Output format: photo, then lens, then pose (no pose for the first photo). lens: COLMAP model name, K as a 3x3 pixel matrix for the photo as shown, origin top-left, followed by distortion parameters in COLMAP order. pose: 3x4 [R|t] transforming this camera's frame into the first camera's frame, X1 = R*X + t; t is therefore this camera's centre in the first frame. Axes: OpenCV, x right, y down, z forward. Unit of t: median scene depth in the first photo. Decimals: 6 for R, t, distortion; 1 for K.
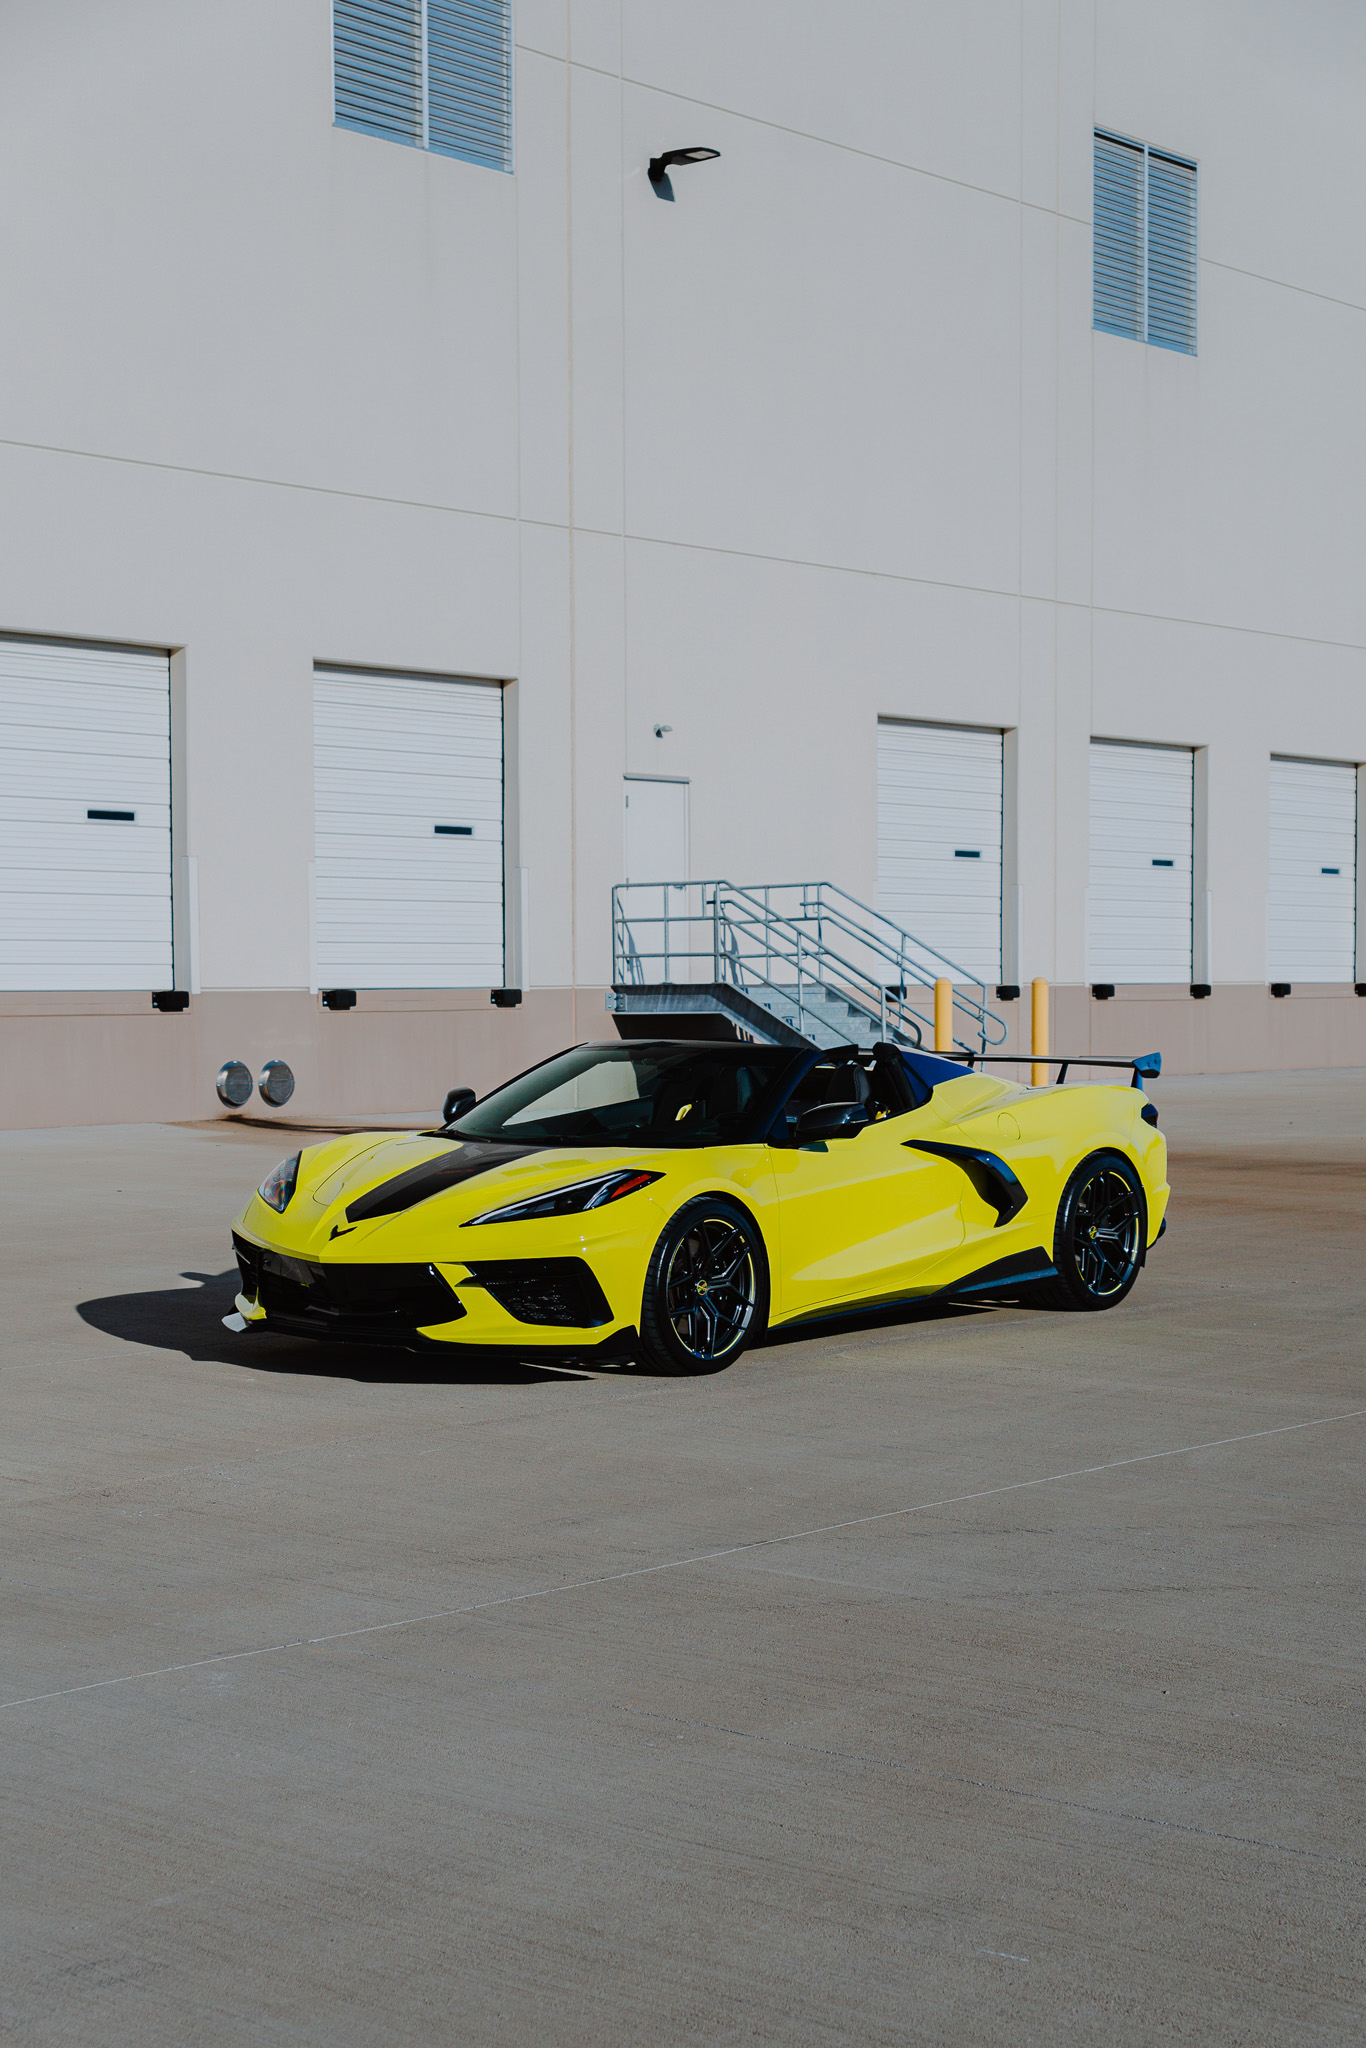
lens RADIAL K [[3314.4, 0, 605.1], [0, 3314.4, 1023.6], [0, 0, 1]] dist [-0.027156, 0.036316]
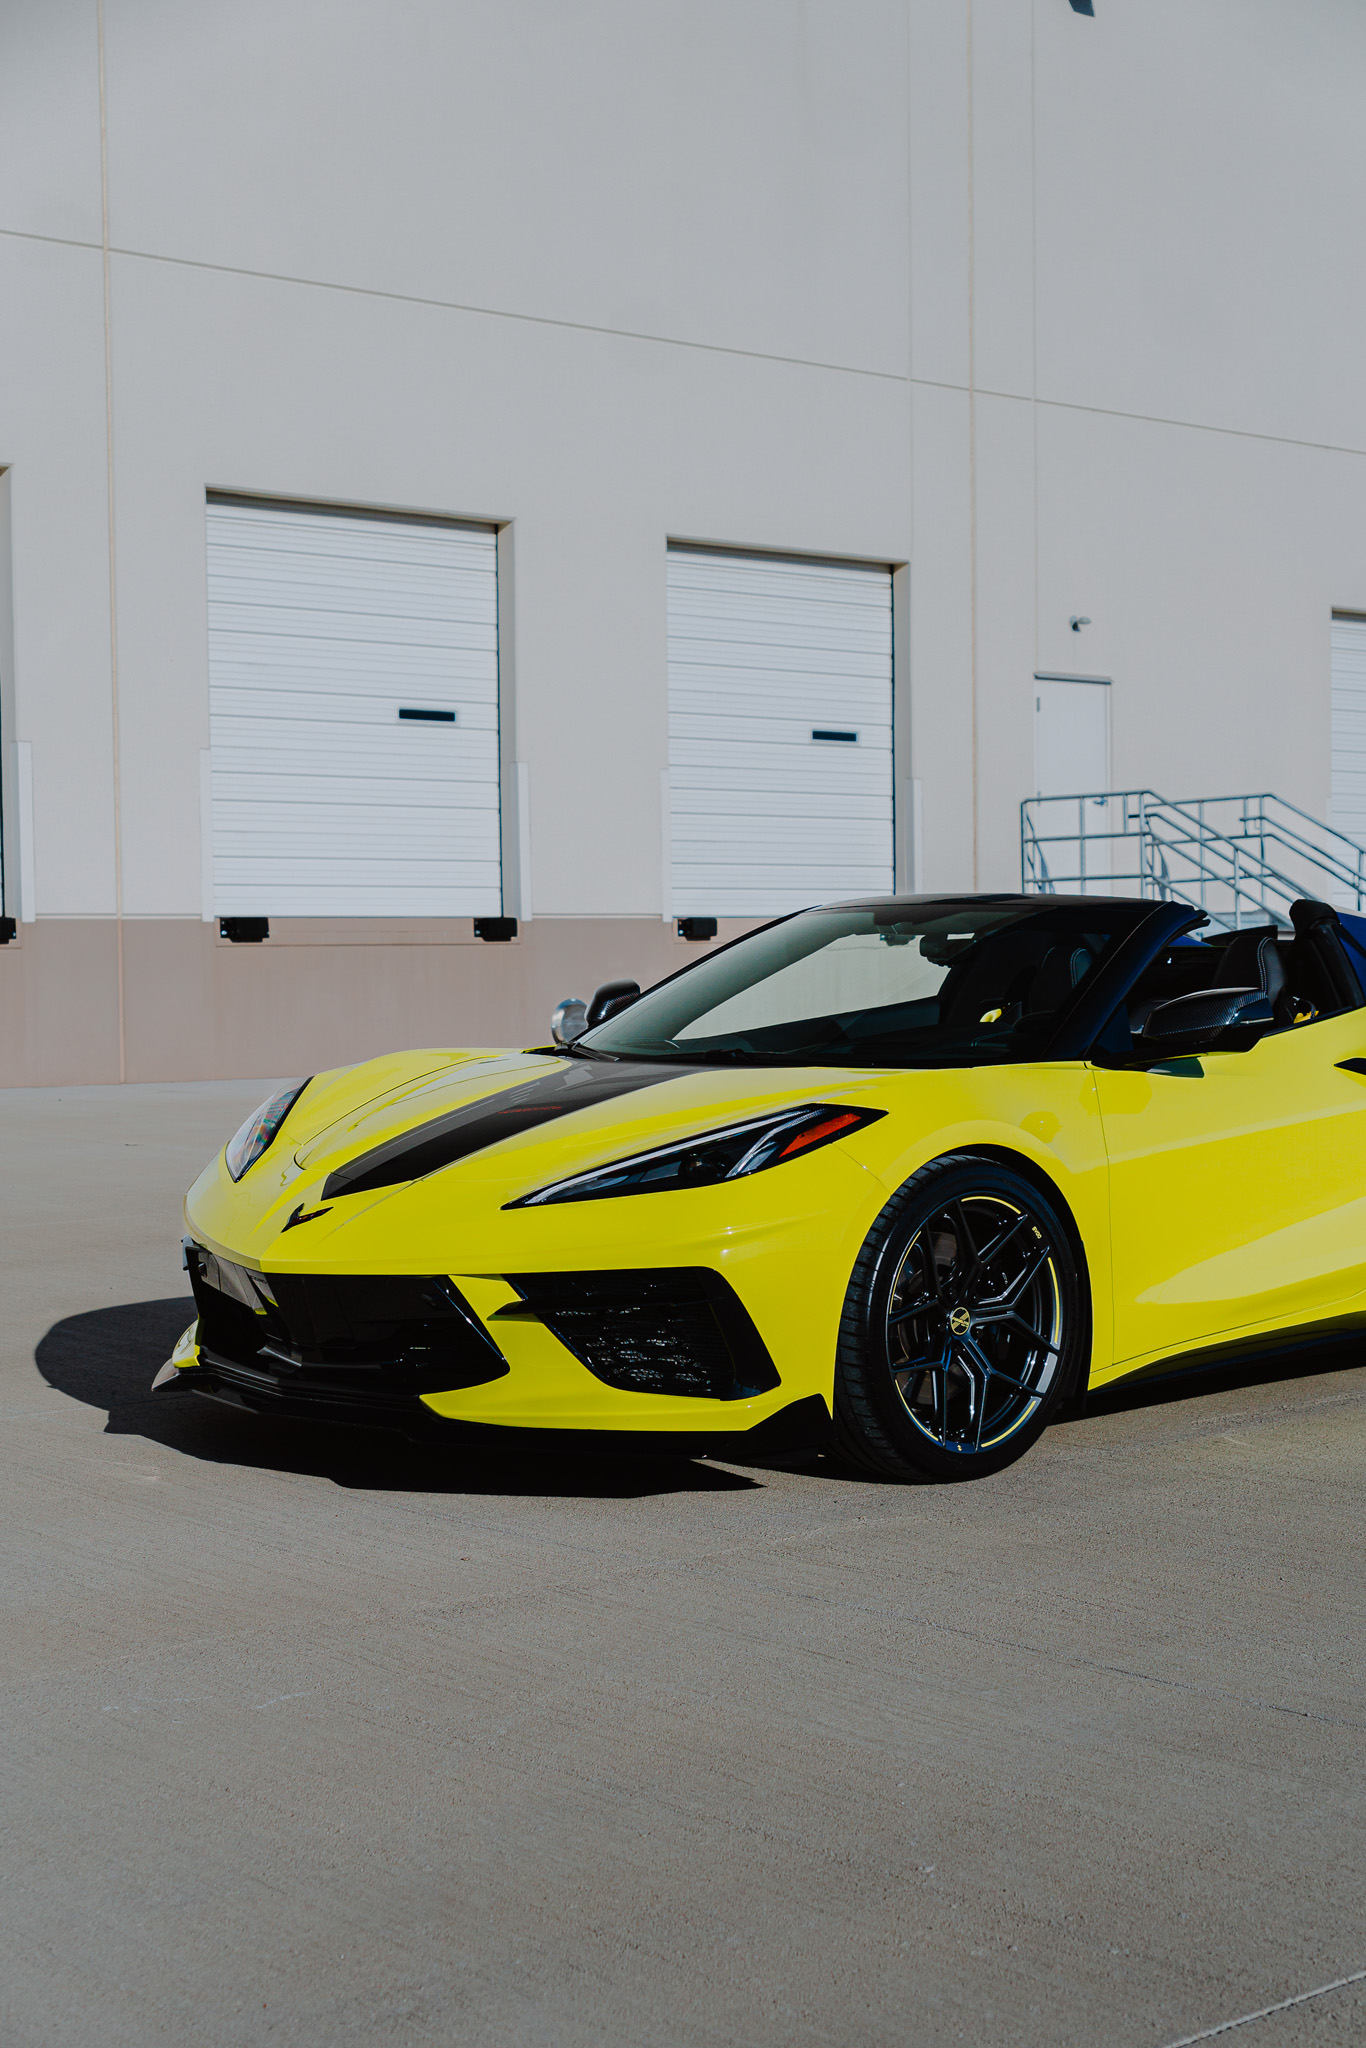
lens RADIAL K [[3142.6, 0, 683.0], [0, 3142.6, 1024.0], [0, 0, 1]] dist [-0.000418, -0.072188]
pose [[0.992167, -0.003164, -0.124878, 0.029799], [0.004413, 0.999943, 0.009723, 0.015520], [0.124841, -0.010198, 0.992124, 0.293175]]
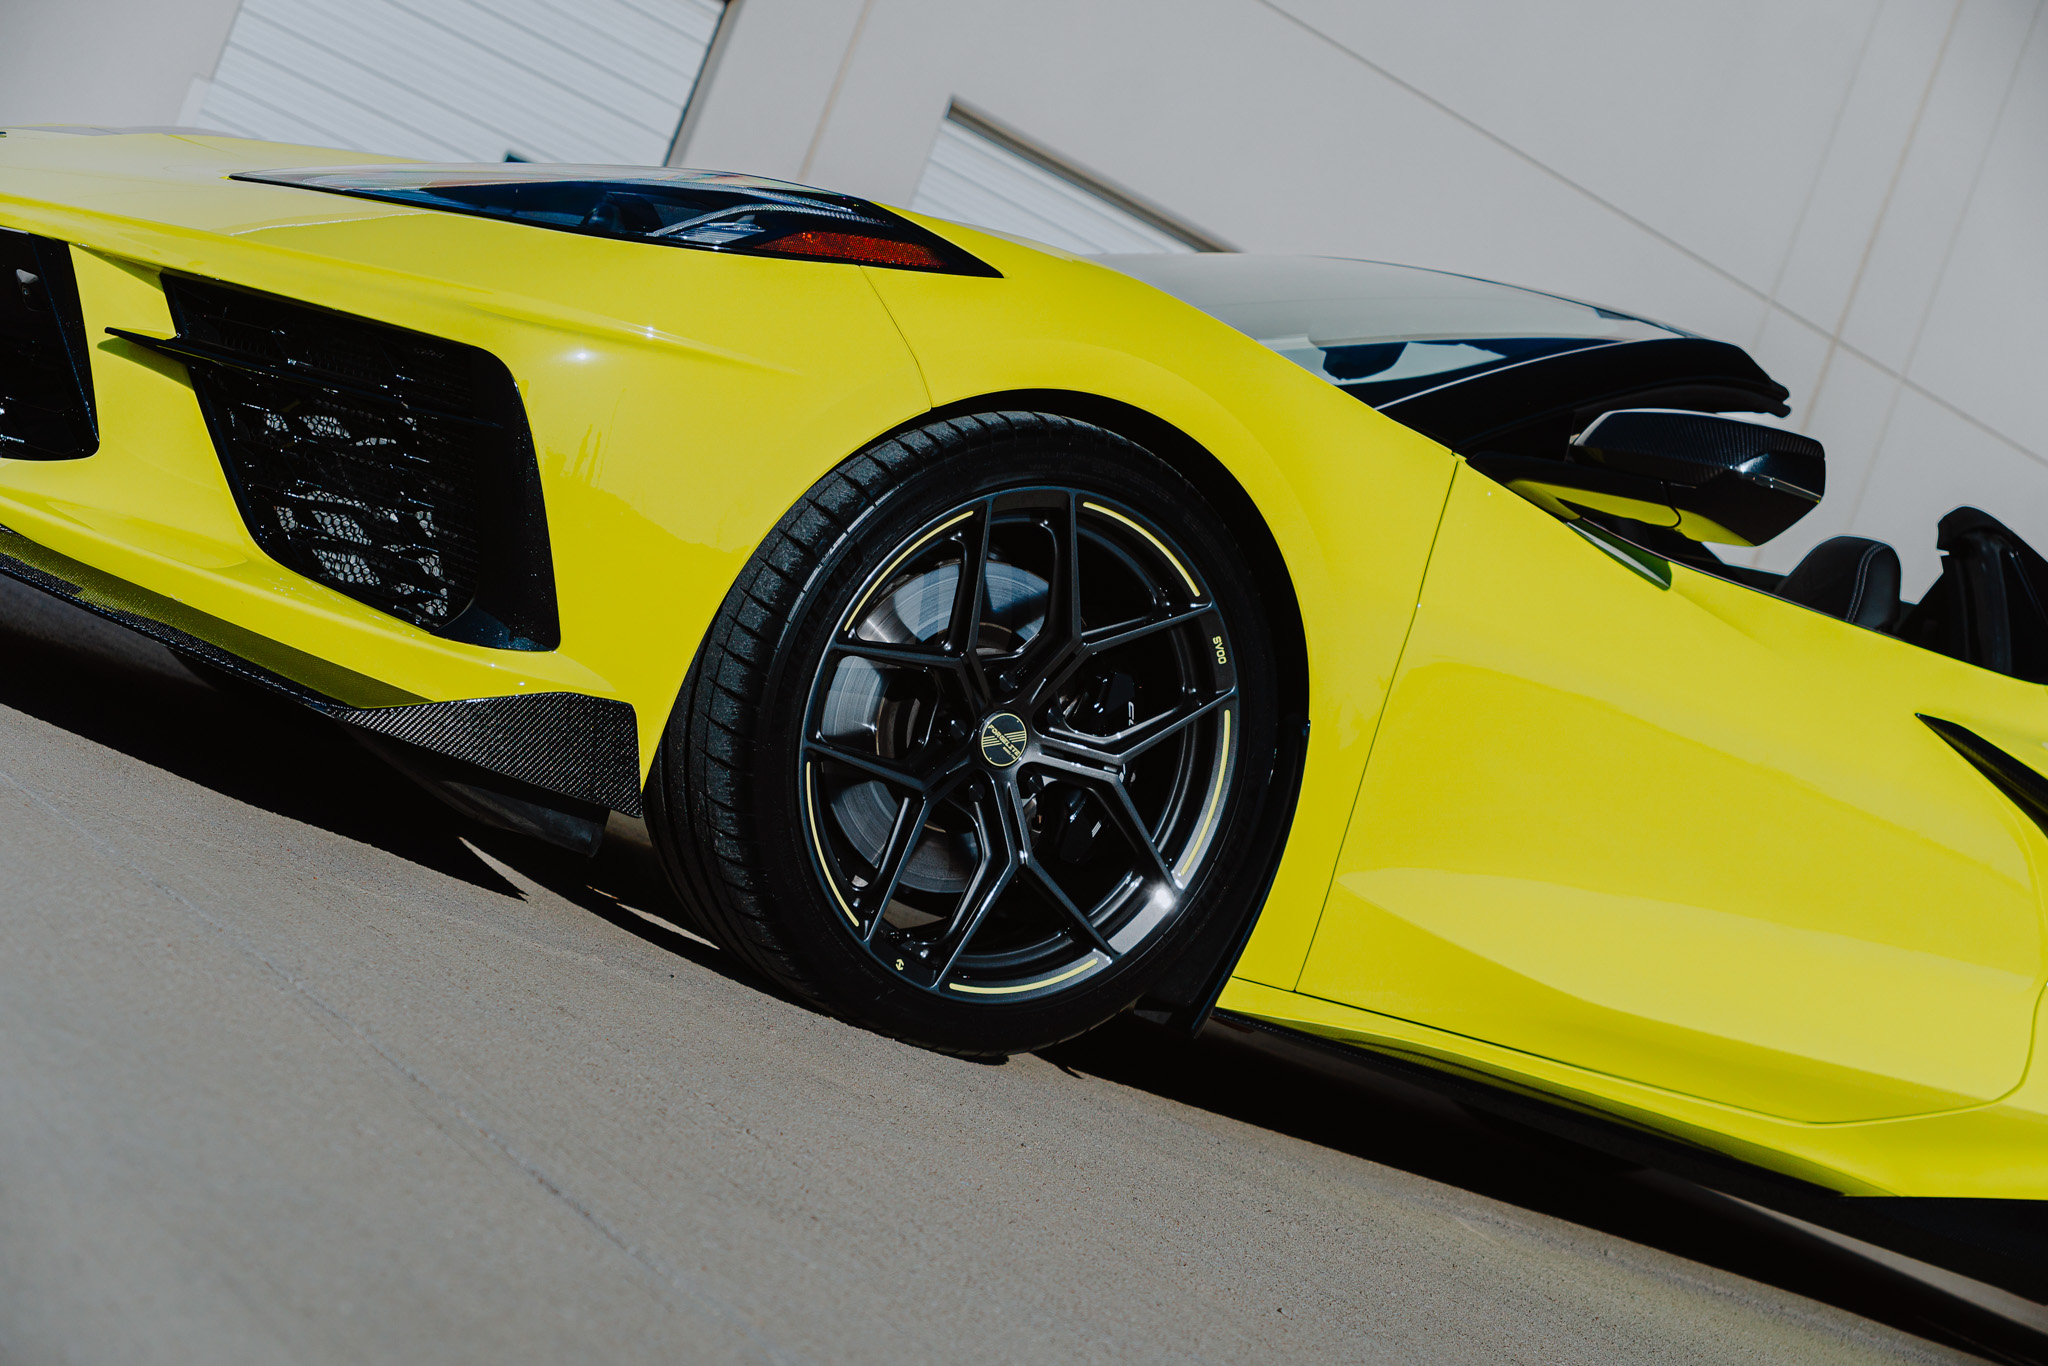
lens RADIAL K [[3220.1, 0, 975.9], [0, 3220.1, 608.7], [0, 0, 1]] dist [0.006344, 0.021523]
pose [[0.902998, 0.331108, -0.273792, 0.058852], [-0.362823, 0.928981, -0.073176, 0.054841], [0.230118, 0.165416, 0.959001, 0.452806]]
